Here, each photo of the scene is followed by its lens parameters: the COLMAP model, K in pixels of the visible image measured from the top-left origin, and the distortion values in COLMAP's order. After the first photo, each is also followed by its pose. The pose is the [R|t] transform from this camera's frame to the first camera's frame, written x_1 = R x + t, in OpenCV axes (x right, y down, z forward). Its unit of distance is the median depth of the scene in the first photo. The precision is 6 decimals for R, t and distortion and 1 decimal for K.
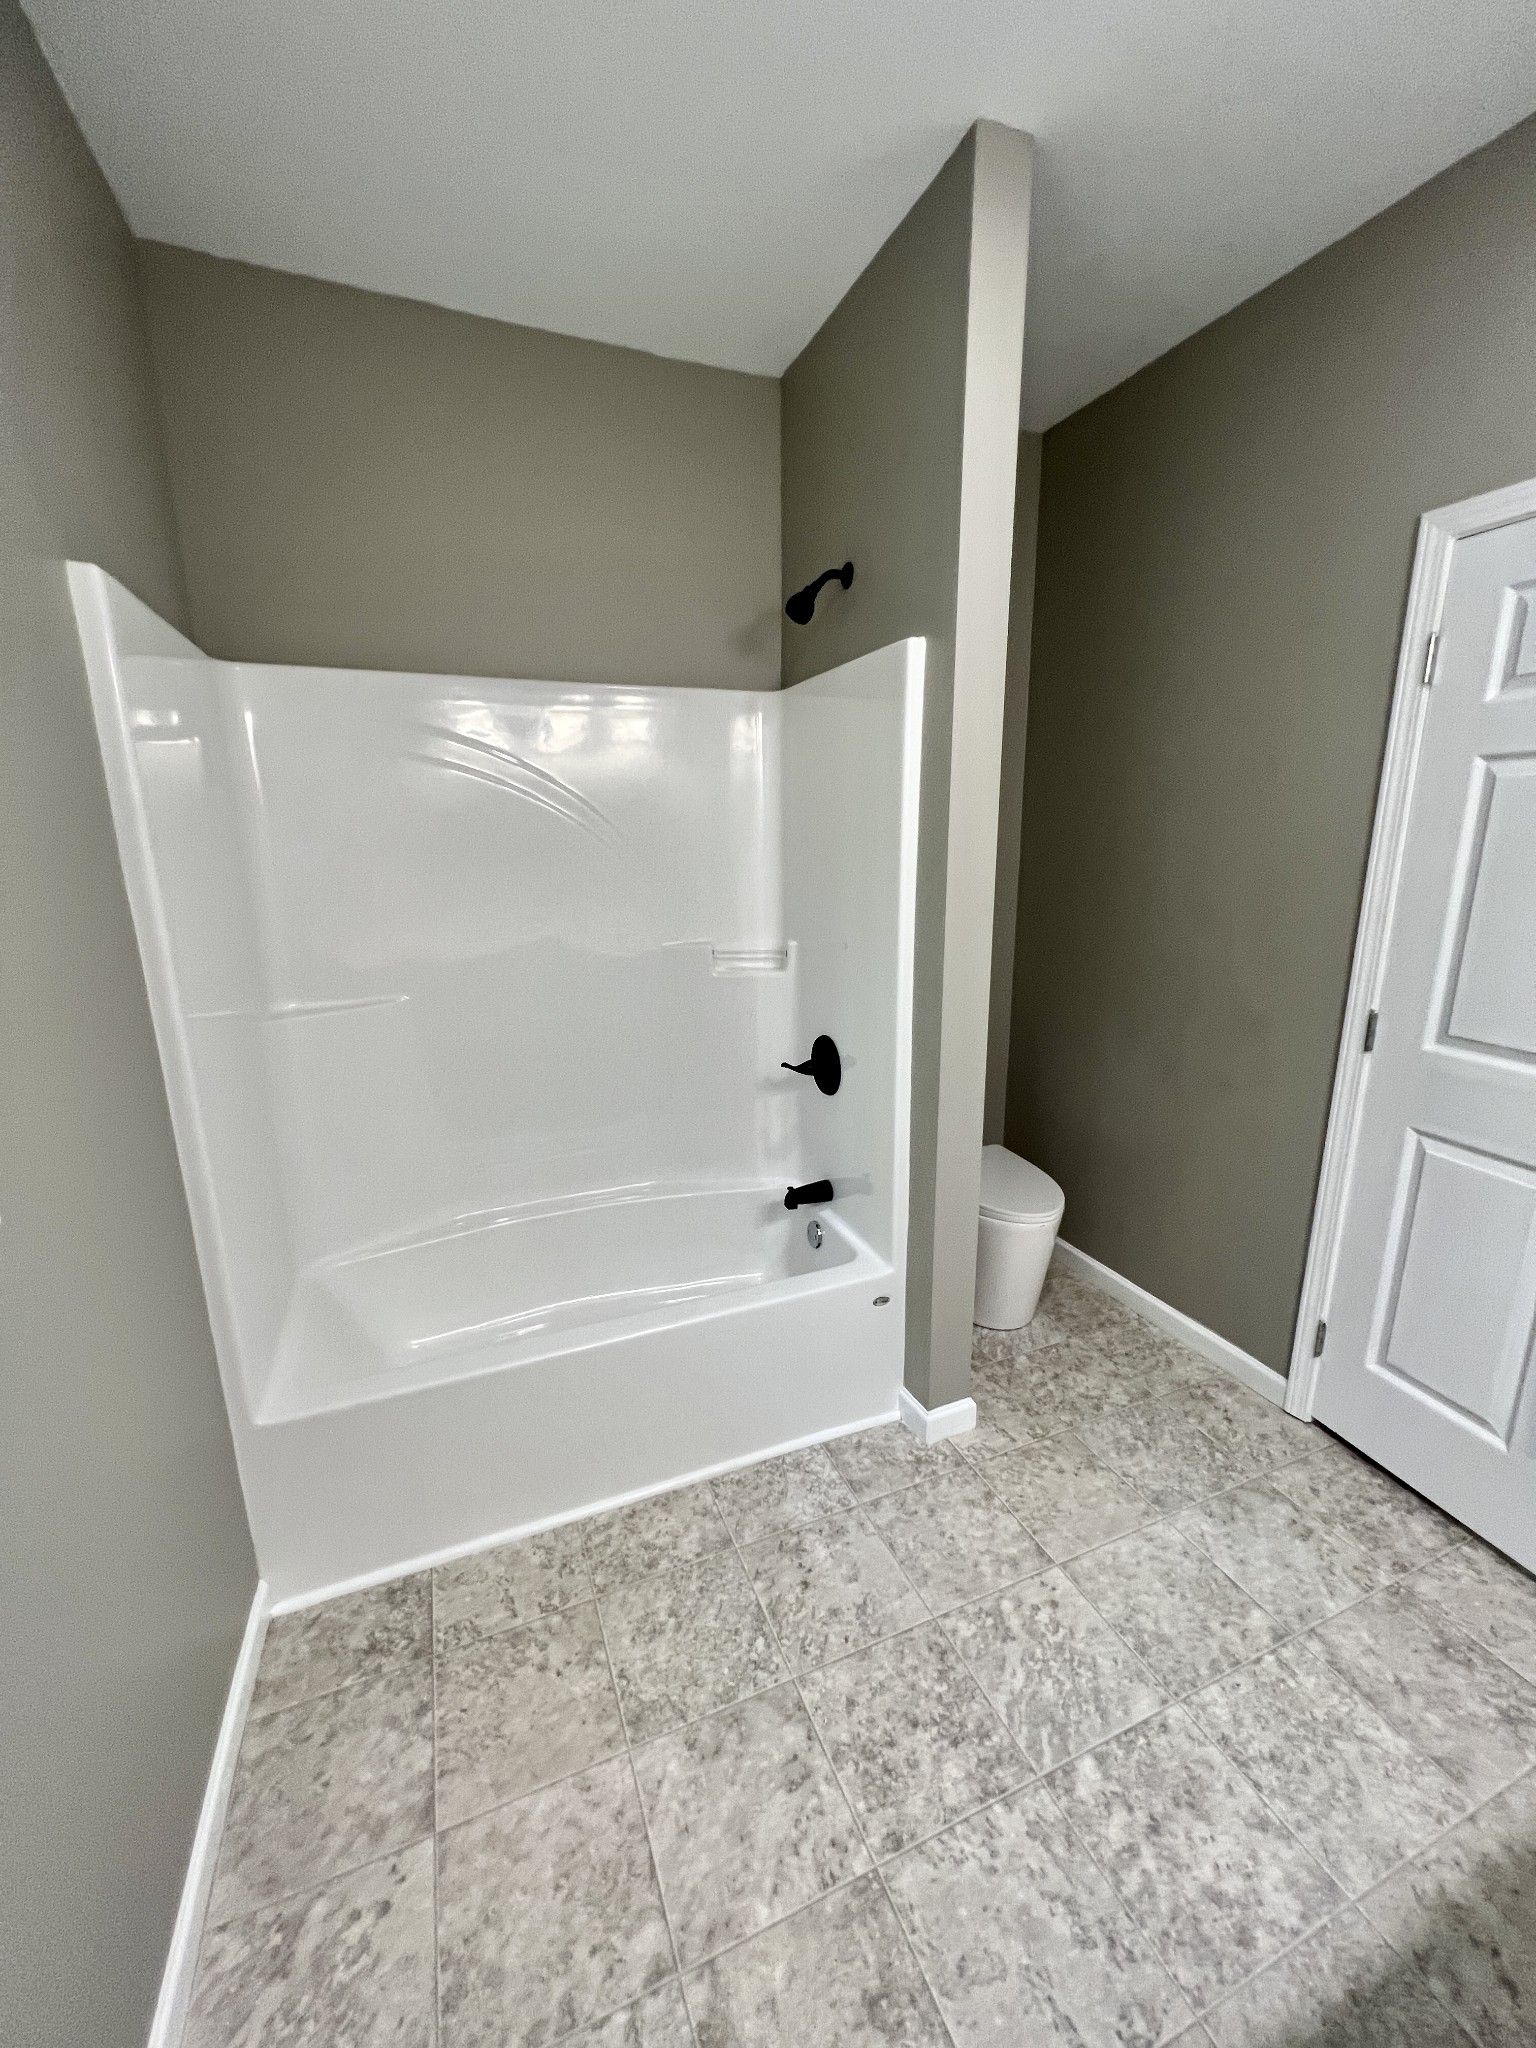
lens RADIAL K [[823.3, 0, 775.8], [0, 823.3, 1023.9], [0, 0, 1]] dist [-0.003205, 0.002846]
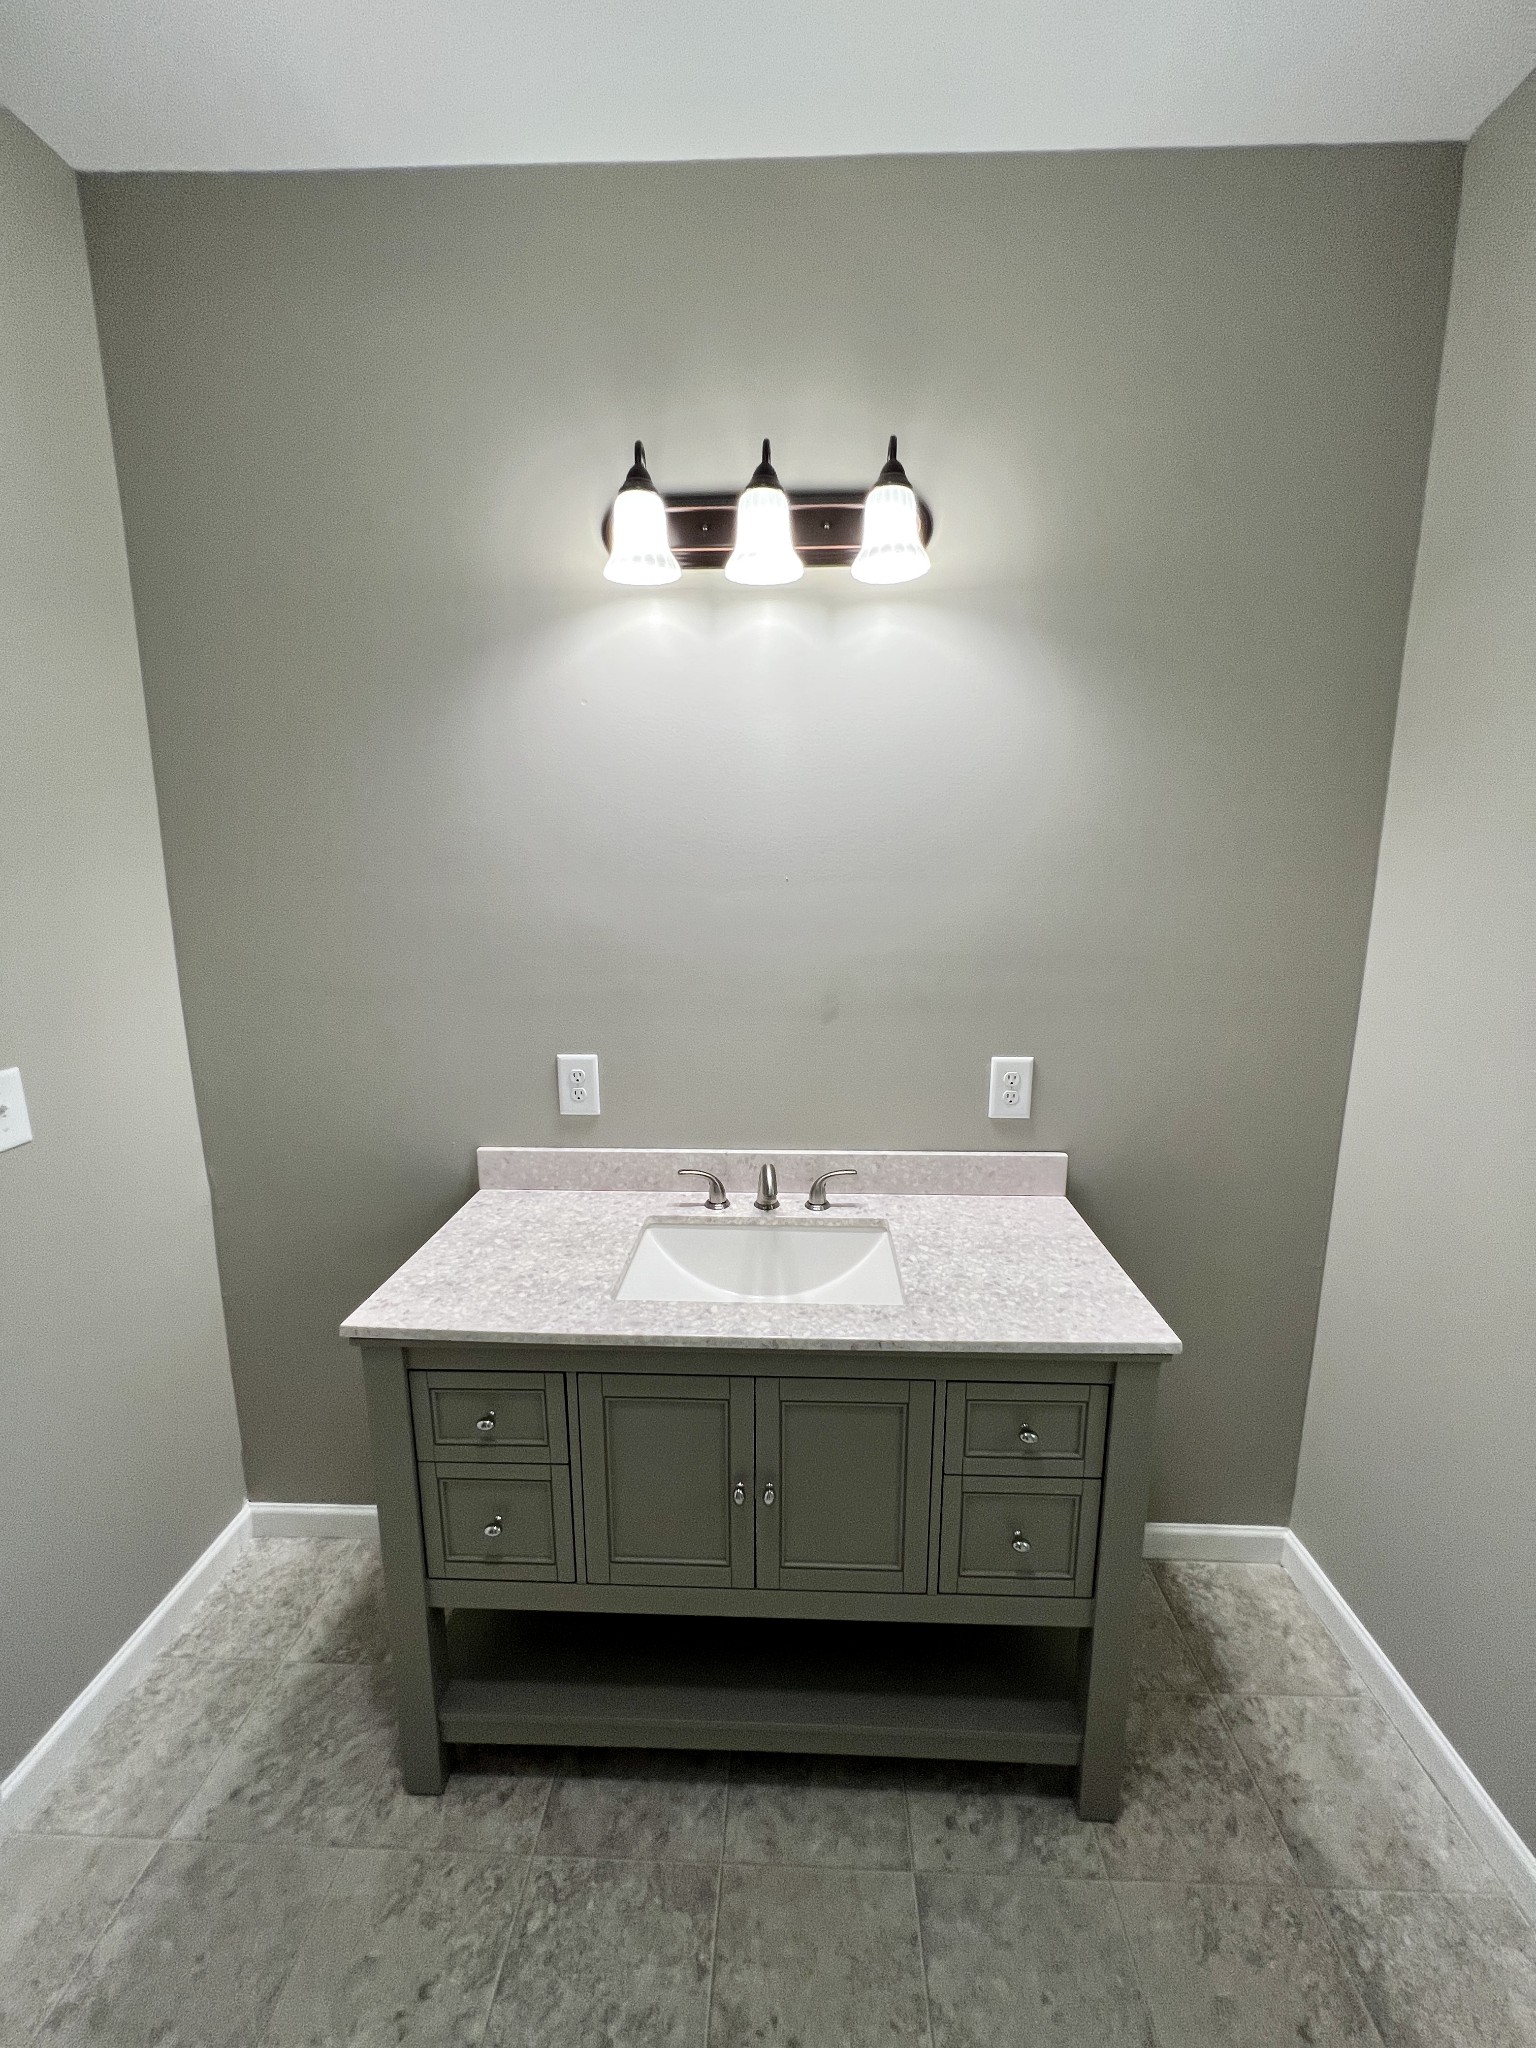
lens RADIAL K [[823.3, 0, 775.8], [0, 823.3, 1023.9], [0, 0, 1]] dist [-0.003205, 0.002846]
pose [[-0.907380, -0.068147, 0.414750, -0.507132], [0.104062, 0.919624, 0.378766, -0.317864], [-0.407226, 0.386844, -0.827356, 1.253664]]
